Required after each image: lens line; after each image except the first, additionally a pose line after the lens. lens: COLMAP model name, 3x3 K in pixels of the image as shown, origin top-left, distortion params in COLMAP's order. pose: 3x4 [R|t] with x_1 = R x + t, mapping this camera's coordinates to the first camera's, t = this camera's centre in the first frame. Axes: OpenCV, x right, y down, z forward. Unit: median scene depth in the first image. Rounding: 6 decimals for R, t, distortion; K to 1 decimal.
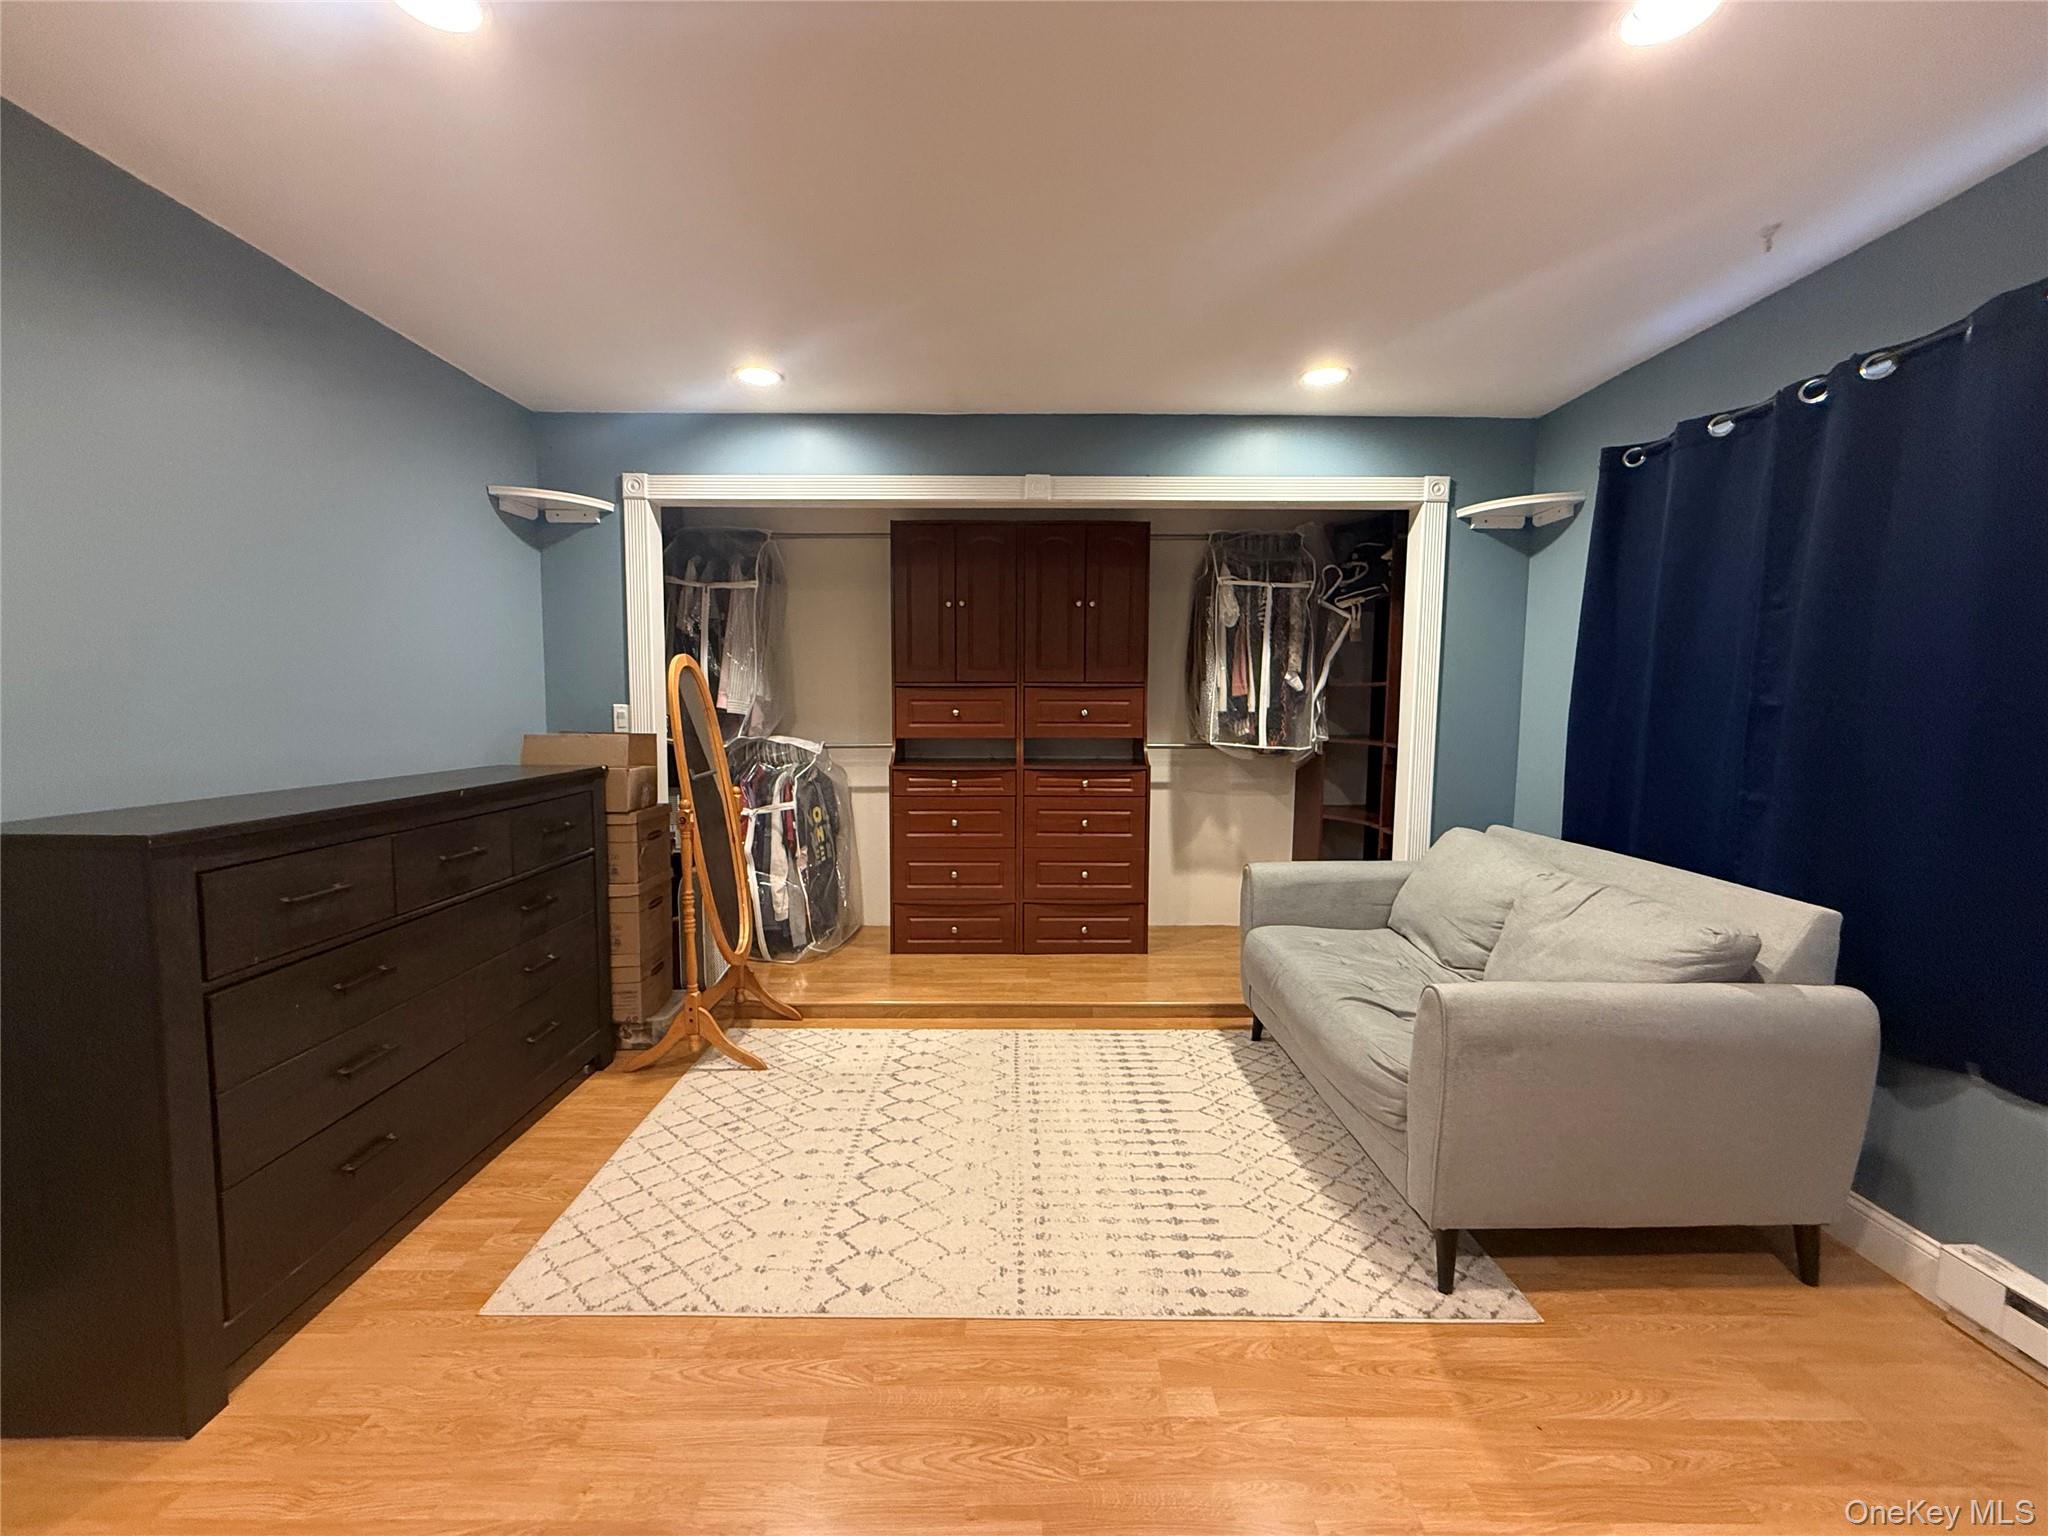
lens RADIAL K [[819.8, 0, 1024.1], [0, 819.8, 769.8], [0, 0, 1]] dist [0.003016, -0.000057]
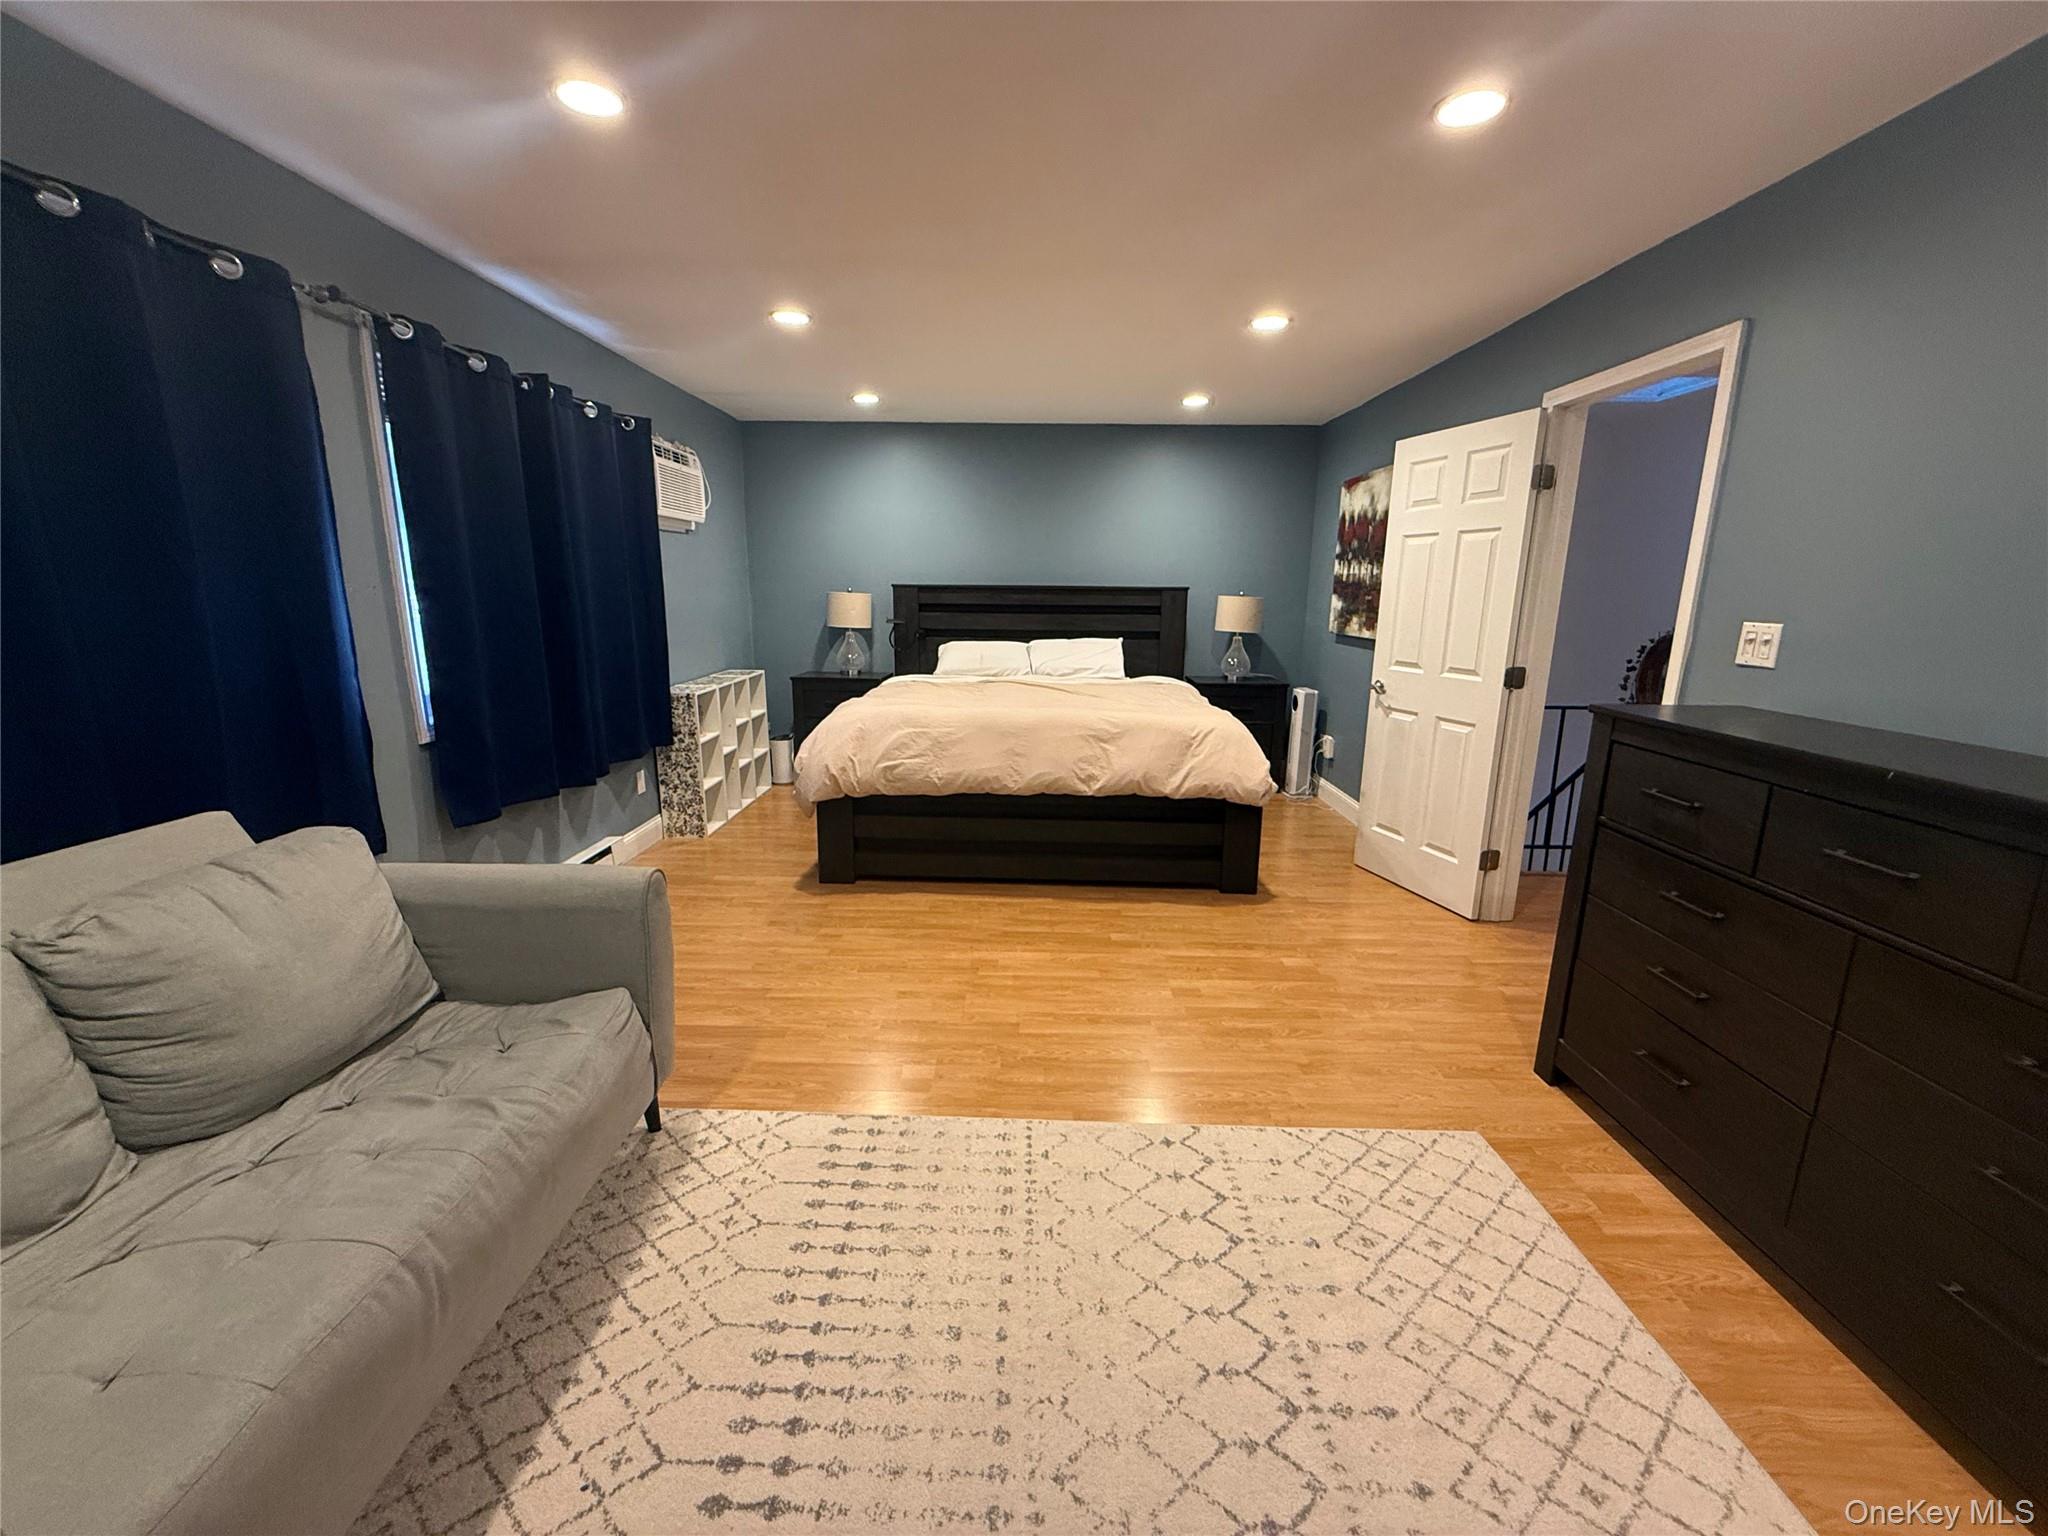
lens RADIAL K [[819.8, 0, 1021.9], [0, 819.8, 763.8], [0, 0, 1]] dist [0.003016, -0.000057]
pose [[-0.999661, -0.021355, 0.014915, 0.000243], [-0.016049, 0.955962, 0.293052, -0.169697], [-0.020517, 0.292714, -0.955980, 1.719974]]
